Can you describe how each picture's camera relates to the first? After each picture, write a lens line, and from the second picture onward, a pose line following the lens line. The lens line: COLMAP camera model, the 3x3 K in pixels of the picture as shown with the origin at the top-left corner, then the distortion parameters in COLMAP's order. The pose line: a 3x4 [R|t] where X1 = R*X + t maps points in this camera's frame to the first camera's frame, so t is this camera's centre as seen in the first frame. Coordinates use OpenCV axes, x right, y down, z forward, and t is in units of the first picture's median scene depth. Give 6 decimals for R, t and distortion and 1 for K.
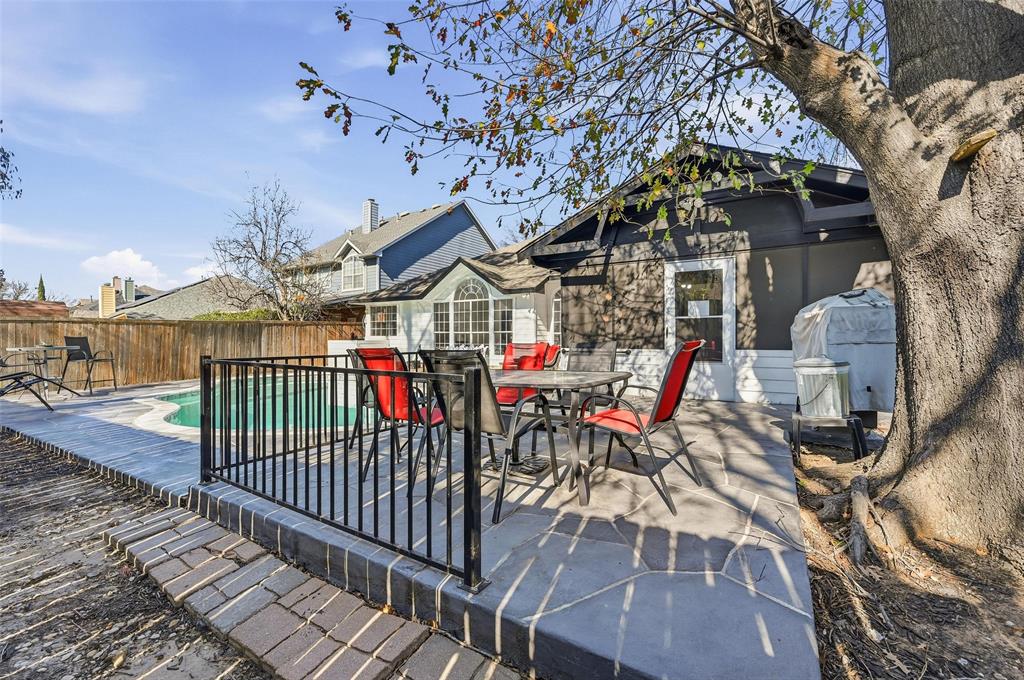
lens RADIAL K [[421.8, 0, 512.0], [0, 421.8, 340.0], [0, 0, 1]] dist [0.000256, 0.000005]
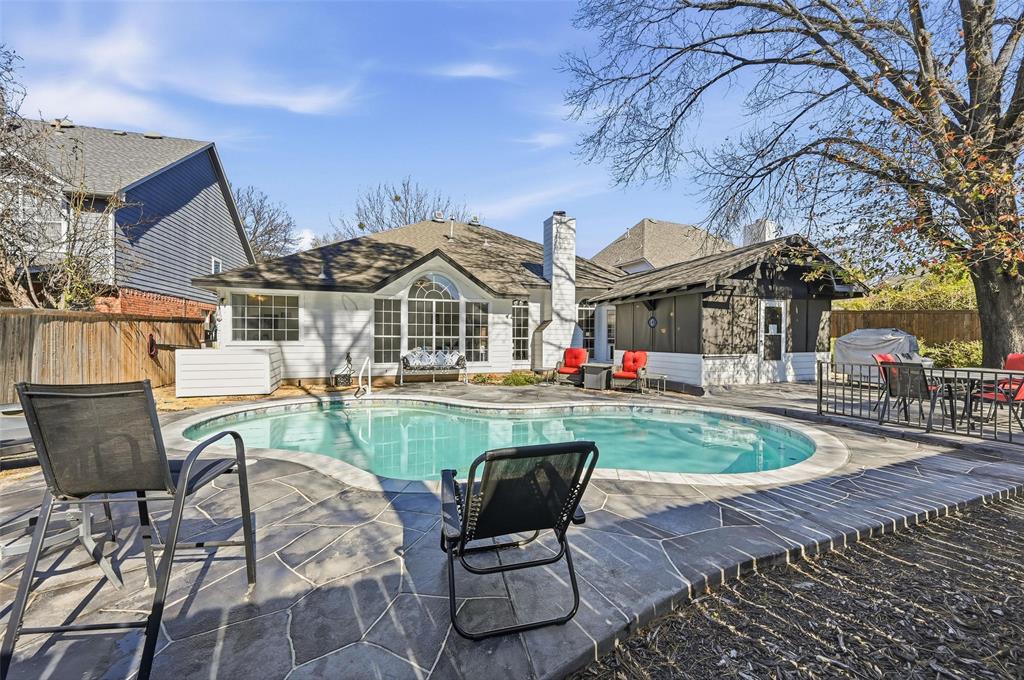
lens RADIAL K [[403.9, 0, 512.7], [0, 403.9, 336.9], [0, 0, 1]] dist [-0.003544, 0.000480]
pose [[0.612233, 0.001204, 0.790677, -0.799919], [-0.001053, 0.999999, -0.000708, -0.022827], [-0.790677, -0.000399, 0.612234, 0.456295]]
